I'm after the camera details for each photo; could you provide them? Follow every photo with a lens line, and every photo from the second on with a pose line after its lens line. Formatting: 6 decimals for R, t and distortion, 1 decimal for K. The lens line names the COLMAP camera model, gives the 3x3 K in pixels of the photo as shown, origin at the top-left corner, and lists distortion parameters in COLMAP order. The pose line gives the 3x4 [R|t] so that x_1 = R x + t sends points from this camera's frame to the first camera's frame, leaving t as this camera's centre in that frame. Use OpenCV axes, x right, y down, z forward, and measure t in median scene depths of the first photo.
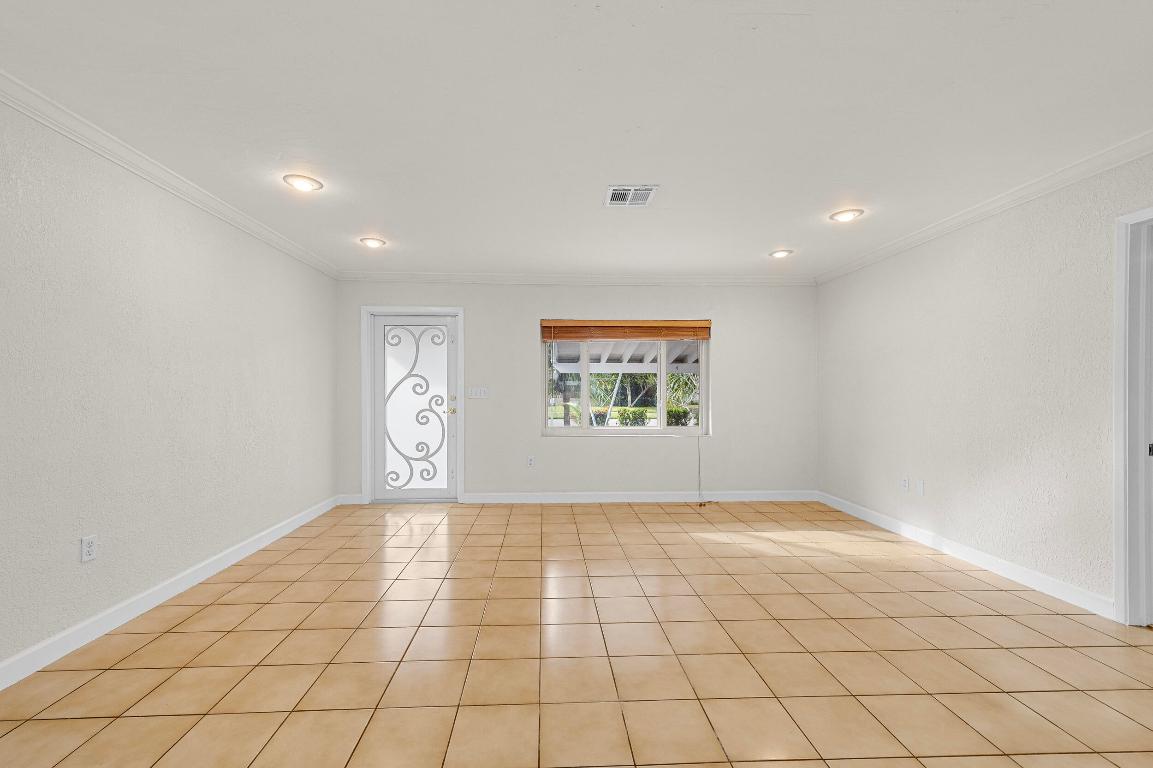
lens RADIAL K [[473.7, 0, 572.8], [0, 473.7, 389.9], [0, 0, 1]] dist [0.009324, -0.002495]
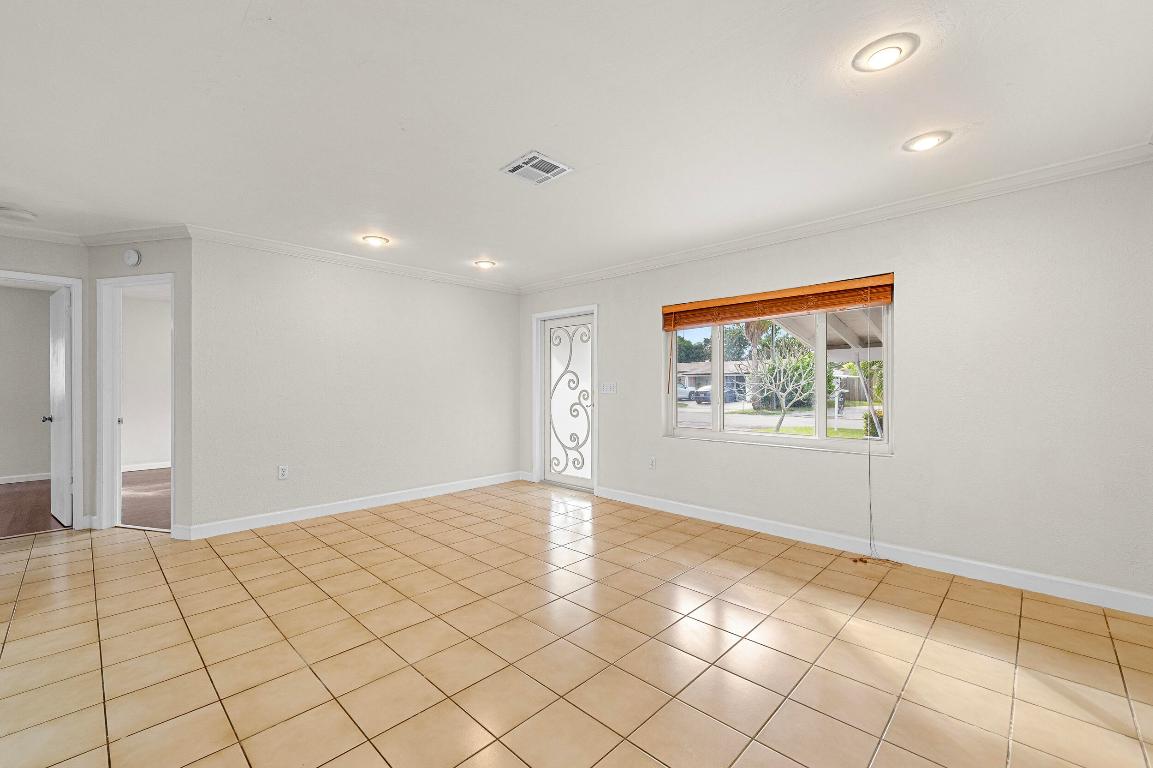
lens RADIAL K [[473.7, 0, 542.5], [0, 473.7, 385.8], [0, 0, 1]] dist [0.009324, -0.002495]
pose [[0.666051, -0.002123, -0.745904, 0.442669], [0.006256, 0.999977, 0.002740, -0.001726], [0.745880, -0.006492, 0.666048, 0.226097]]
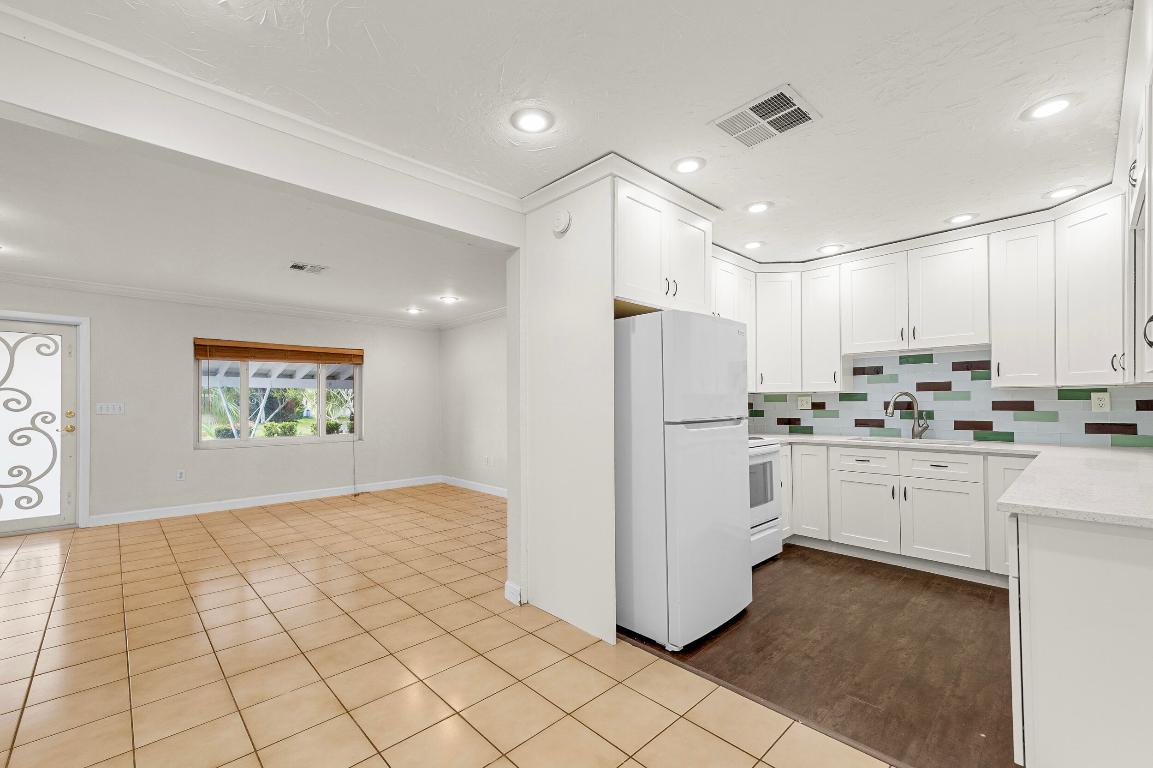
lens RADIAL K [[473.7, 0, 560.5], [0, 473.7, 397.3], [0, 0, 1]] dist [0.009324, -0.002495]
pose [[0.774011, 0.004647, 0.633155, -0.103723], [0.003902, 0.999919, -0.012109, -0.001326], [-0.633160, 0.011843, 0.773930, -0.313032]]
